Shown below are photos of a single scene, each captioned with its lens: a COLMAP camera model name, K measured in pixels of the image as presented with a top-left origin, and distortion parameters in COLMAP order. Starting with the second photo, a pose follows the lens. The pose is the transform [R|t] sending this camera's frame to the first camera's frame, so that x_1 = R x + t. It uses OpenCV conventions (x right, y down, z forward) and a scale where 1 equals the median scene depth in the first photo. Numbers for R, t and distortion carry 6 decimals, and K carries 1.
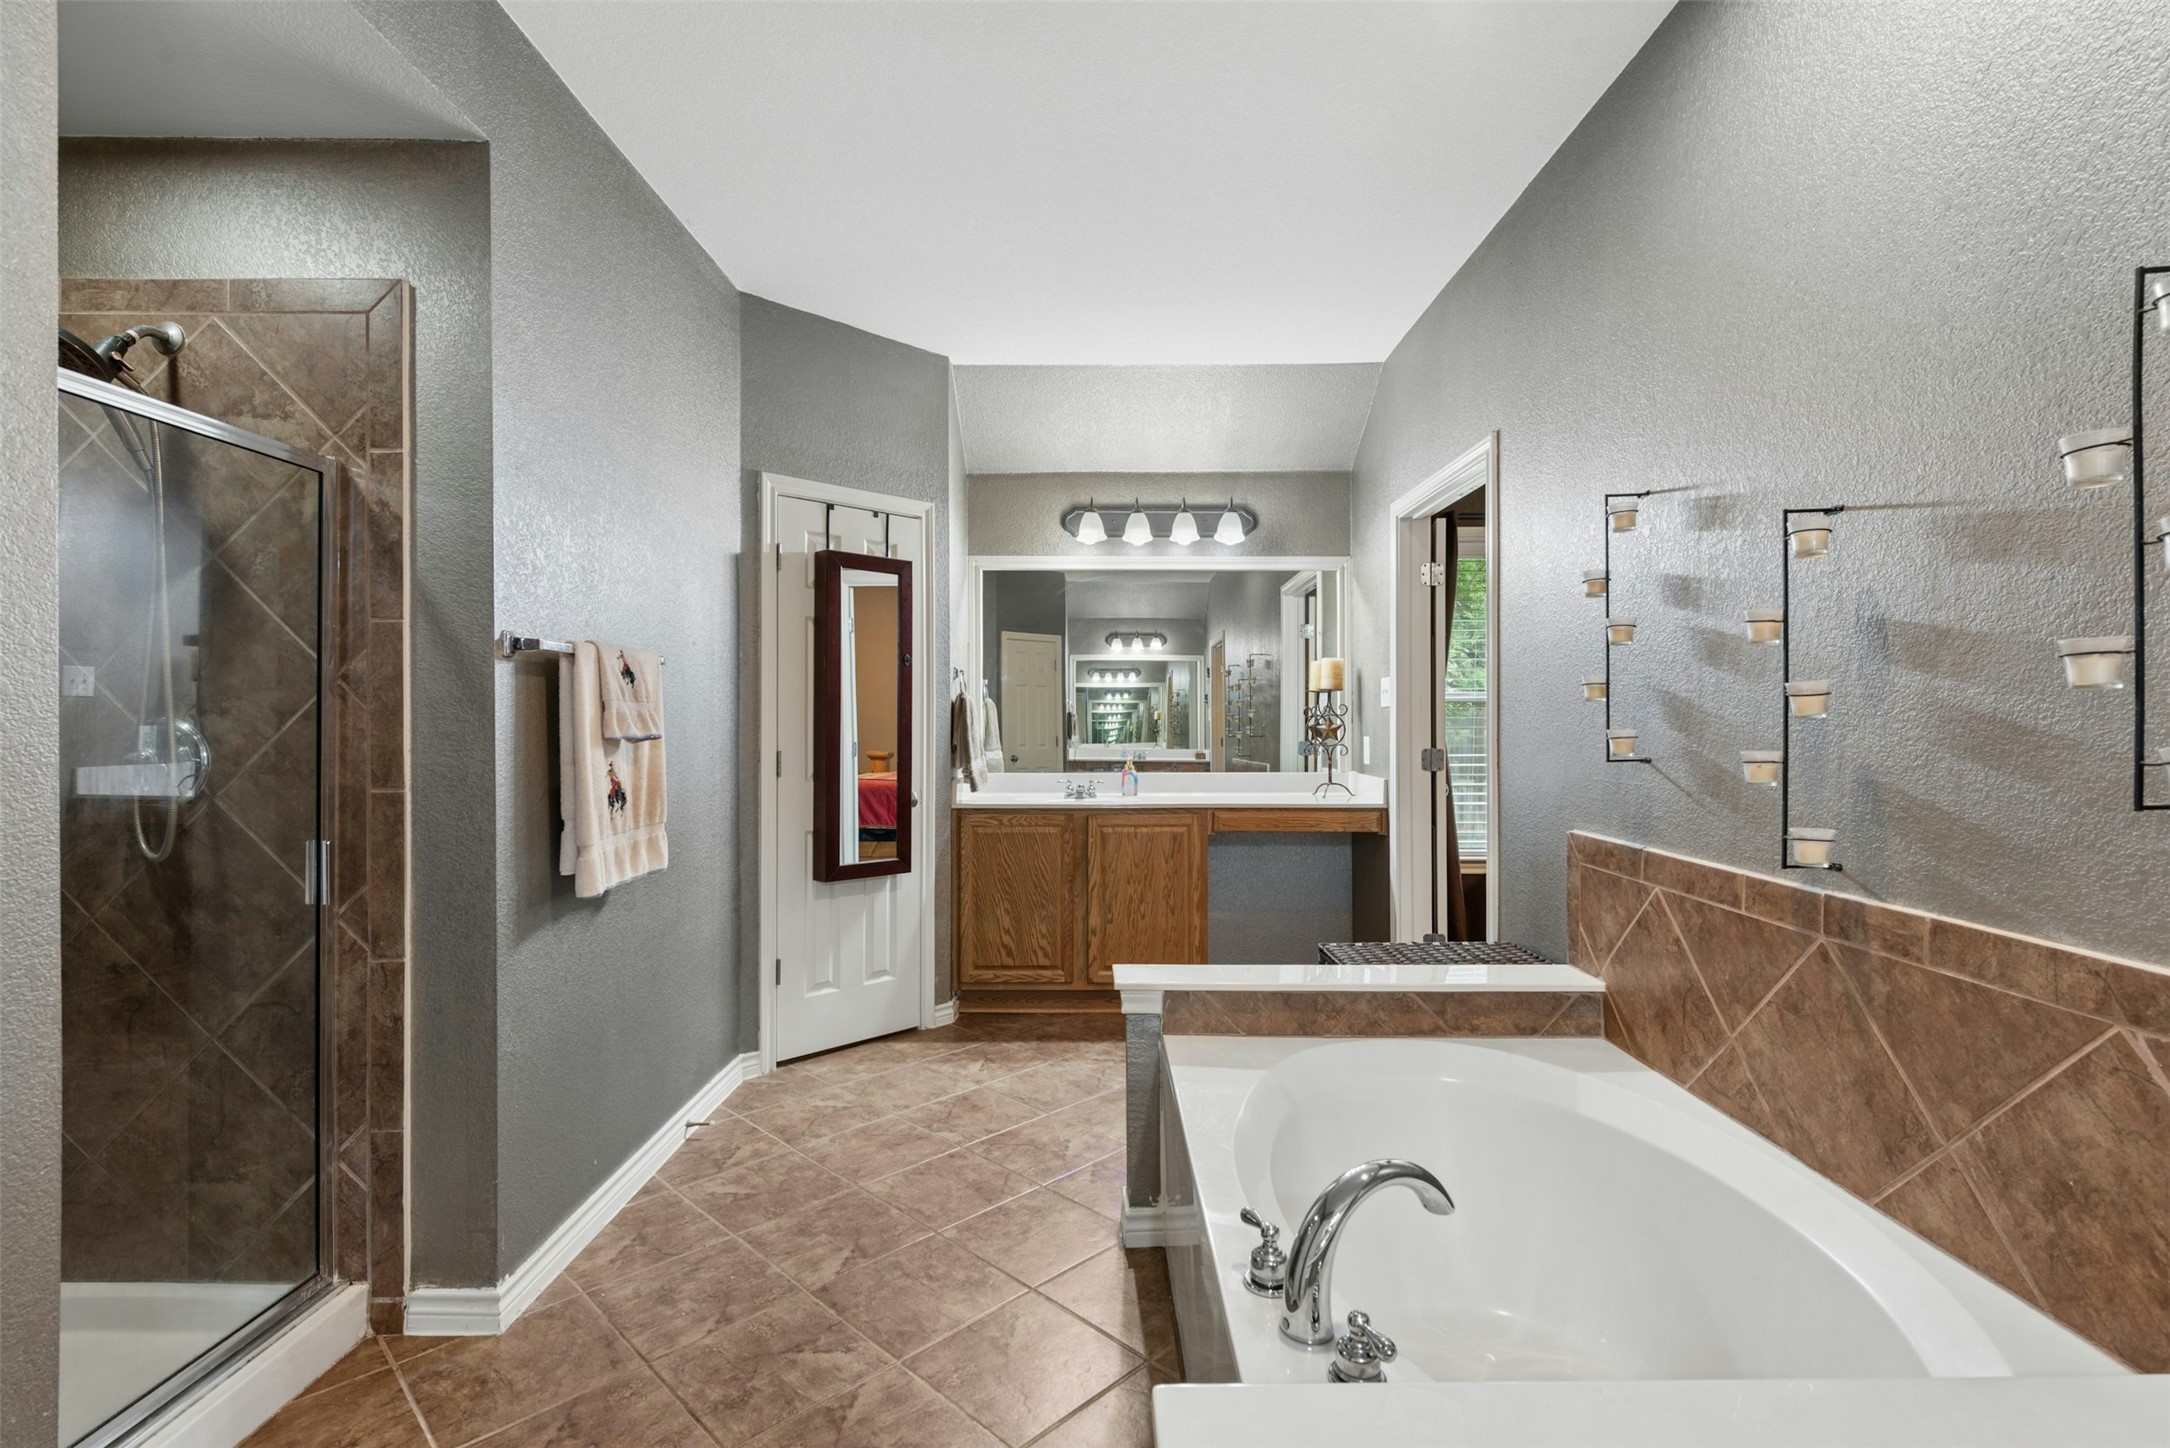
lens RADIAL K [[996.8, 0, 1078.4], [0, 996.8, 716.3], [0, 0, 1]] dist [0.031142, -0.018544]
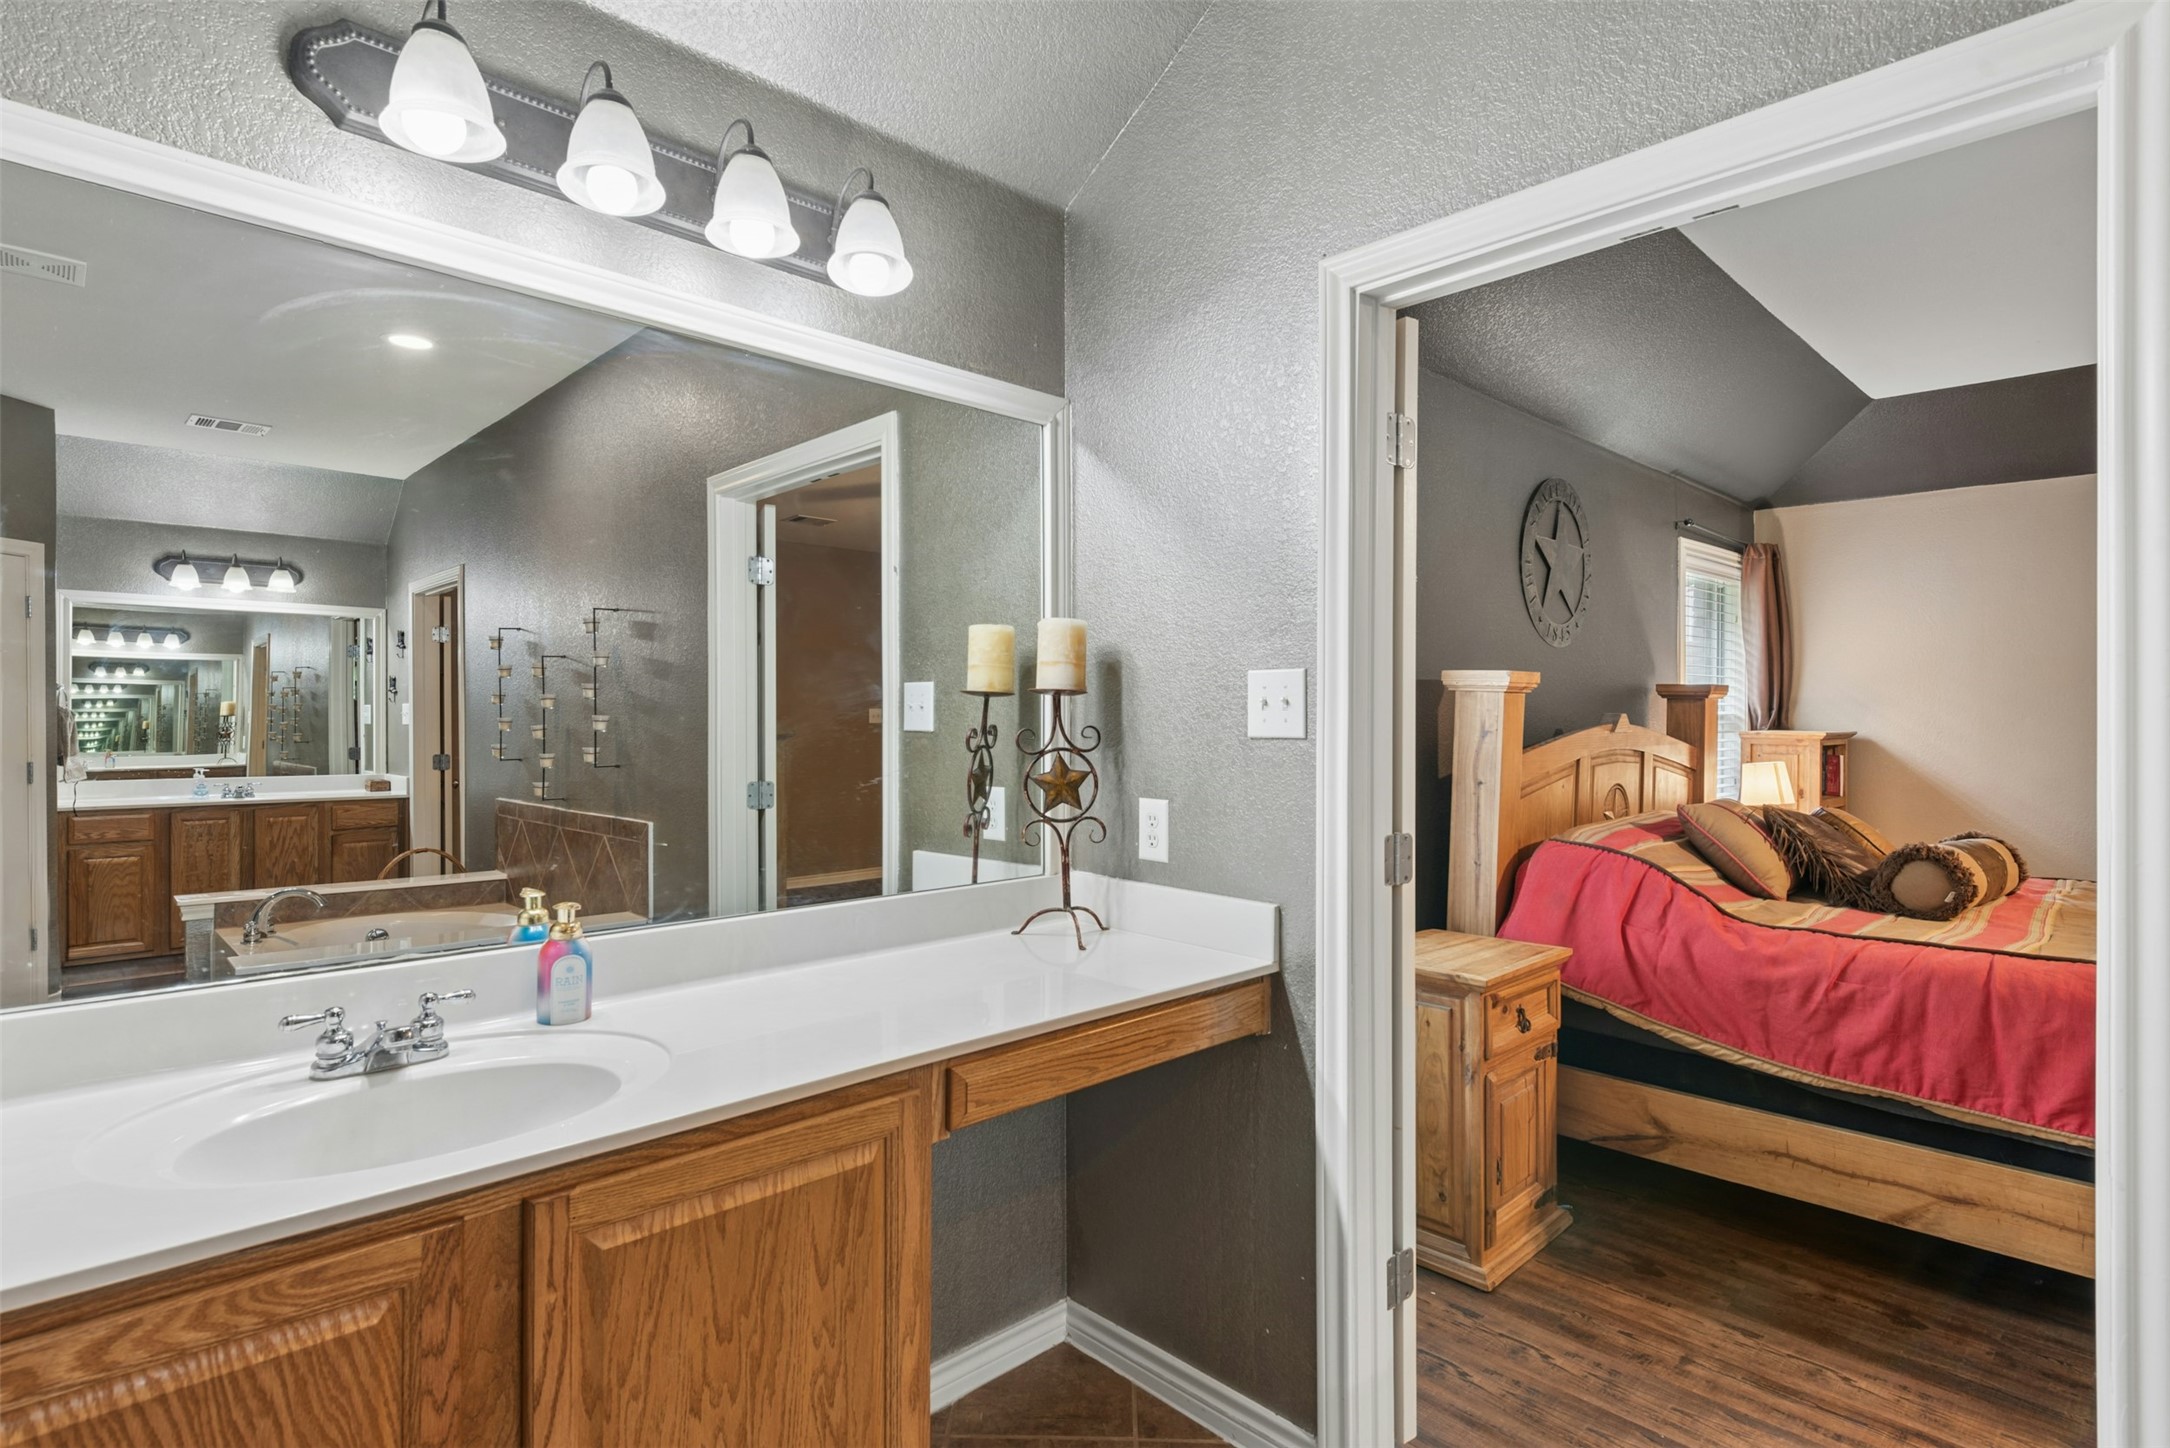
lens RADIAL K [[1104.2, 0, 1083.0], [0, 1104.2, 711.0], [0, 0, 1]] dist [0.009736, -0.001101]
pose [[0.714926, 0.004430, 0.699187, -0.106565], [-0.008215, 0.999964, 0.002065, -0.026392], [-0.699152, -0.007220, 0.714936, 0.921606]]
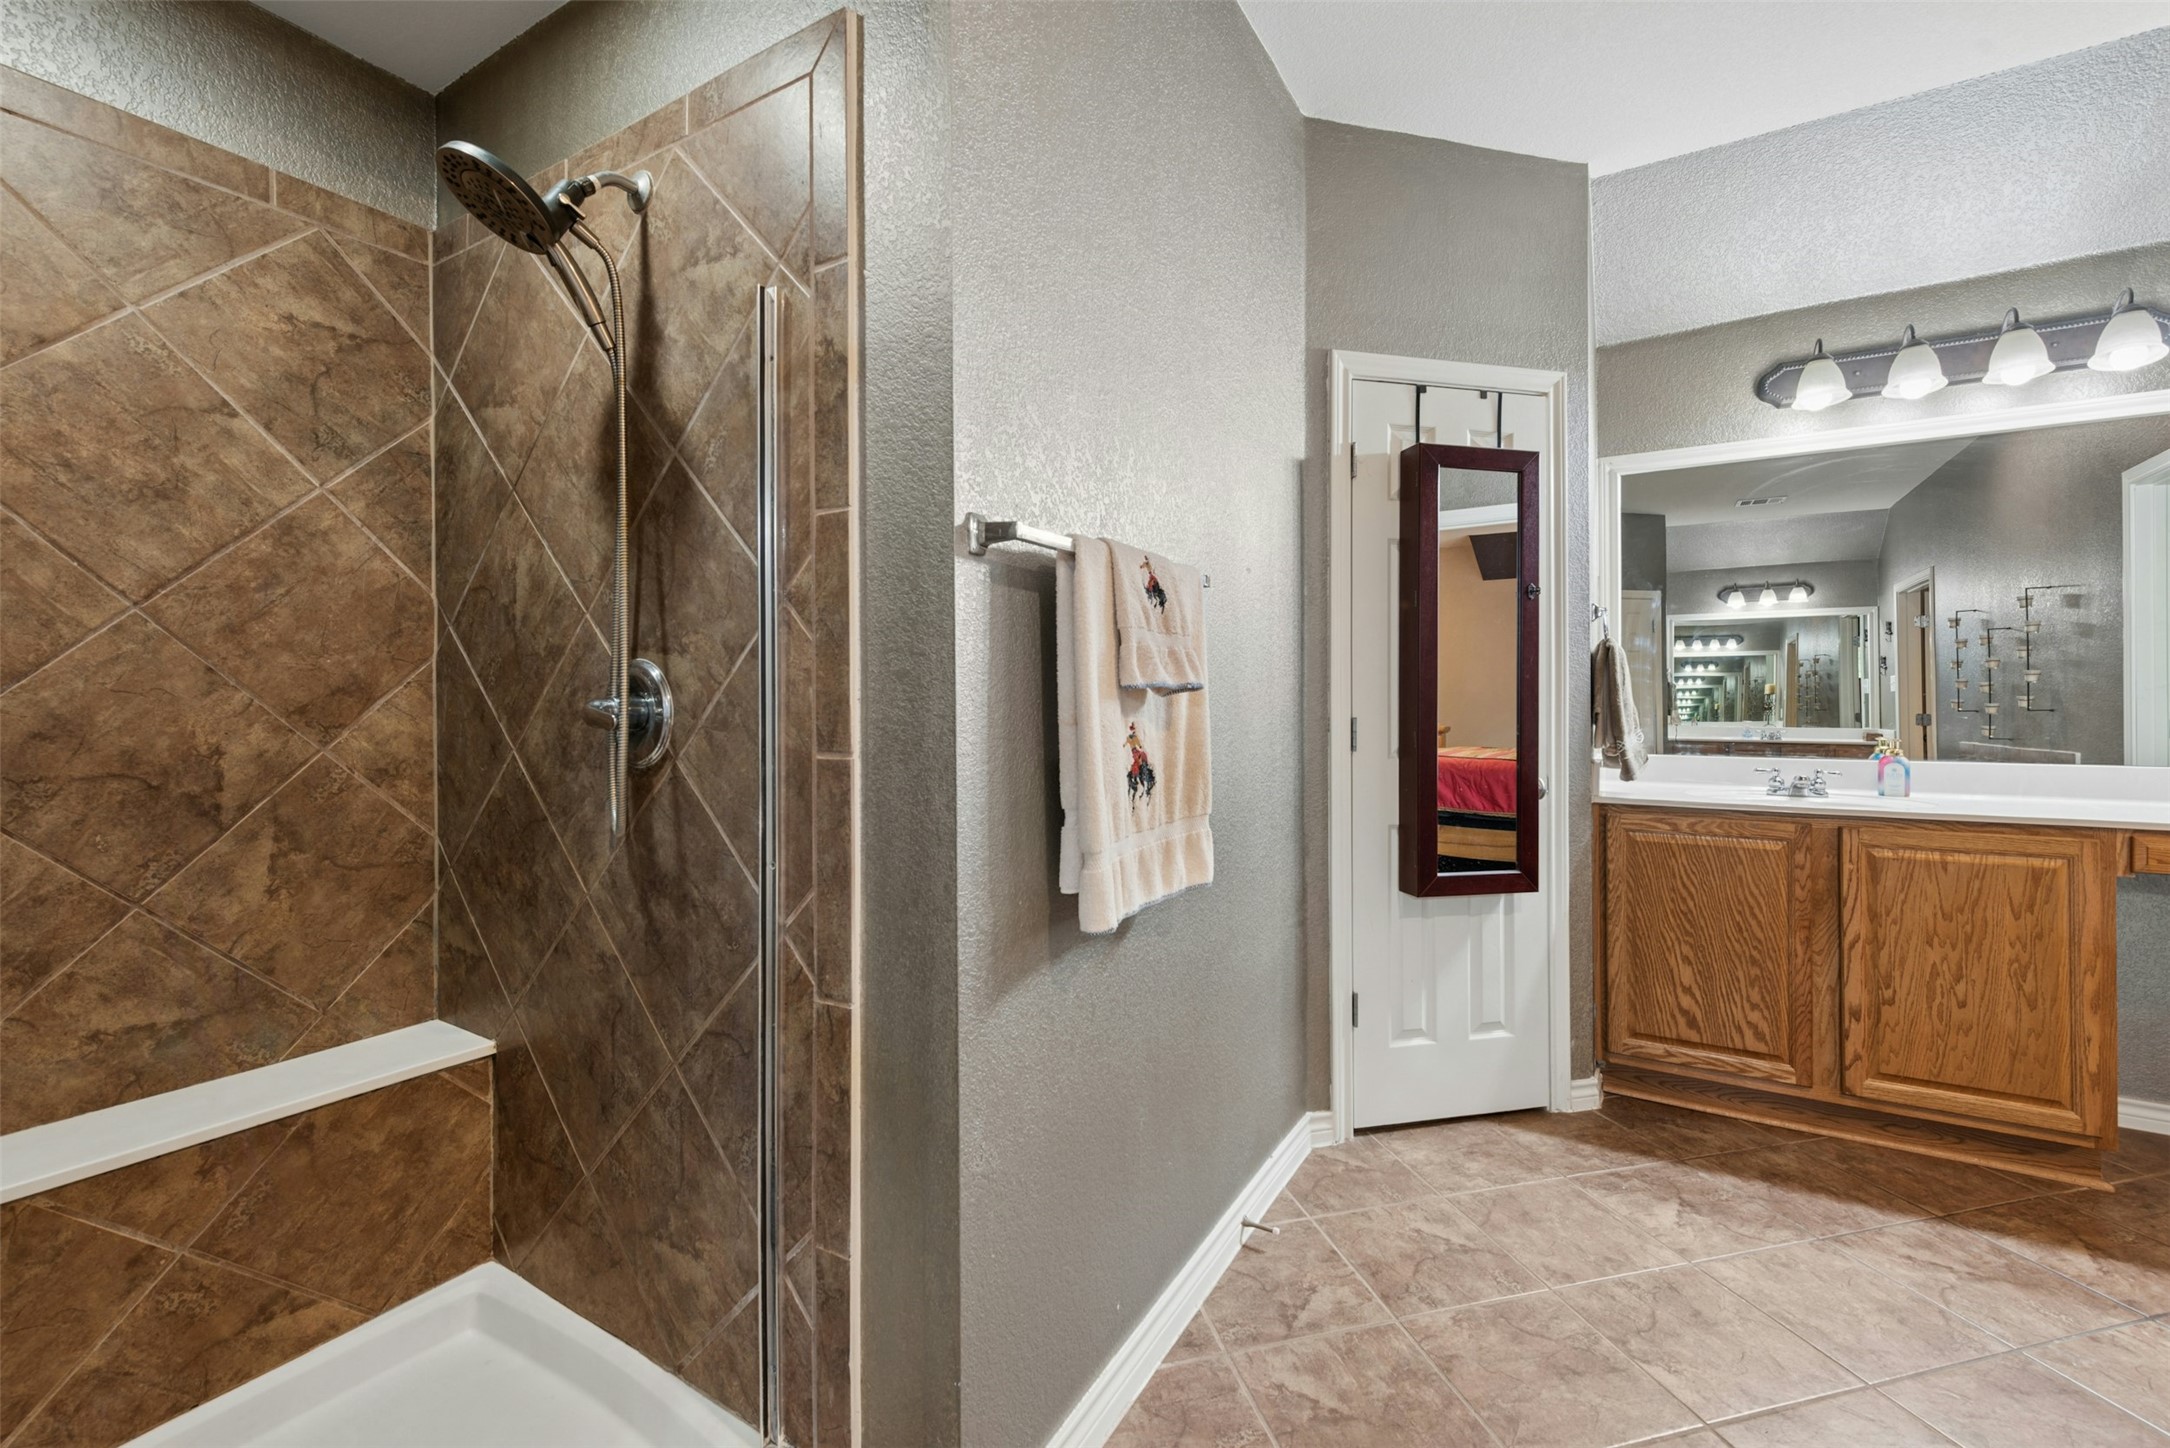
lens RADIAL K [[893.9, 0, 1097.2], [0, 893.9, 698.2], [0, 0, 1]] dist [0.006430, -0.002058]
pose [[0.861593, -0.001376, -0.507597, -0.137952], [0.002787, 0.999994, 0.002019, 0.020636], [0.507591, -0.003154, 0.861592, 0.355783]]
